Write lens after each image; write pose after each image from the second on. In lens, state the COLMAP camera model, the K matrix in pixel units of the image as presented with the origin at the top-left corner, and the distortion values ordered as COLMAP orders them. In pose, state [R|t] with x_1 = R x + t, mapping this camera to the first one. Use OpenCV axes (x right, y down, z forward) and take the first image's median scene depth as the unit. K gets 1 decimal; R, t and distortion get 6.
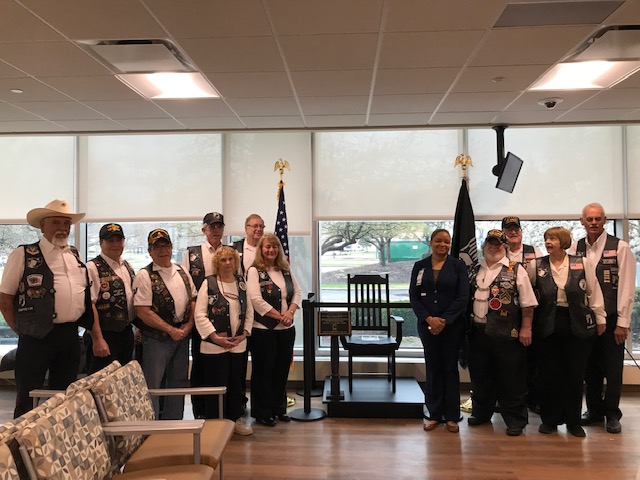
lens RADIAL K [[521.0, 0, 321.2], [0, 521.0, 236.0], [0, 0, 1]] dist [0.064091, -0.085930]
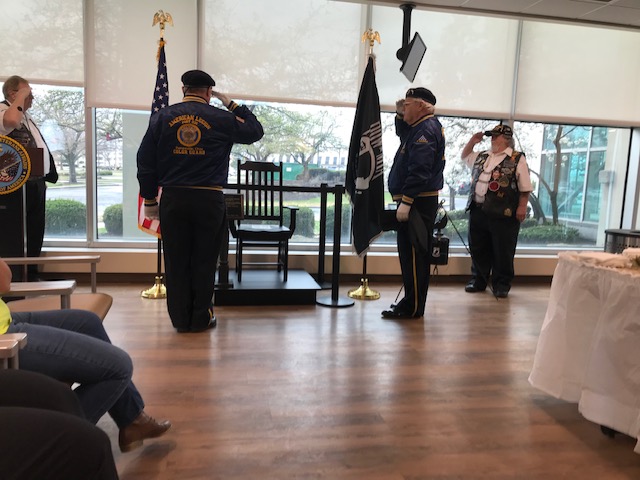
lens RADIAL K [[521.0, 0, 321.2], [0, 521.0, 236.0], [0, 0, 1]] dist [0.064091, -0.085930]
pose [[0.969716, 0.017721, 0.243590, -0.028277], [-0.052853, 0.988957, 0.138458, 0.077584], [-0.238447, -0.147140, 0.959944, 0.085728]]
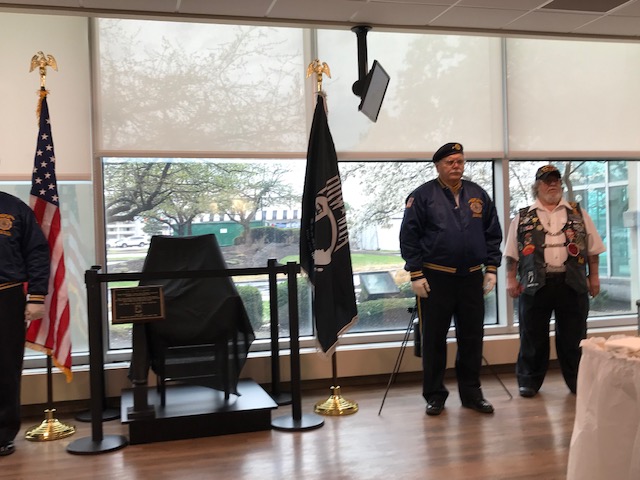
lens RADIAL K [[700.3, 0, 319.9], [0, 700.3, 236.4], [0, 0, 1]] dist [0.120785, -0.347285]
pose [[0.950015, -0.023427, 0.311323, -0.028489], [0.015865, 0.999515, 0.026801, 0.056993], [-0.311800, -0.020522, 0.949926, 0.078899]]
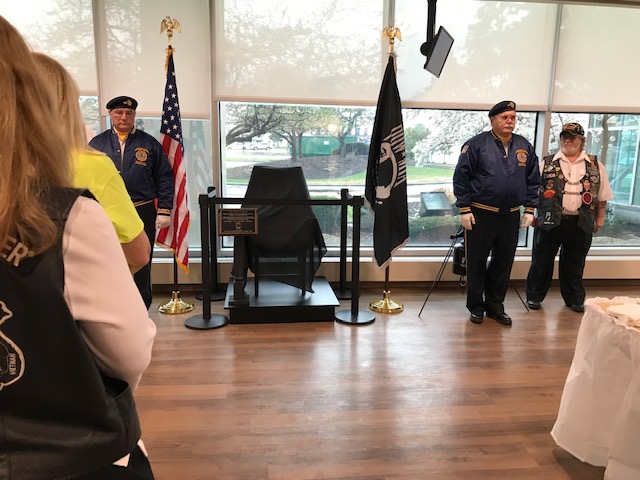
lens RADIAL K [[521.0, 0, 321.2], [0, 521.0, 236.0], [0, 0, 1]] dist [0.064091, -0.085930]
pose [[0.985510, -0.004001, 0.169573, 0.013624], [-0.029591, 0.980336, 0.195103, 0.015954], [-0.167019, -0.197293, 0.966012, 0.124645]]
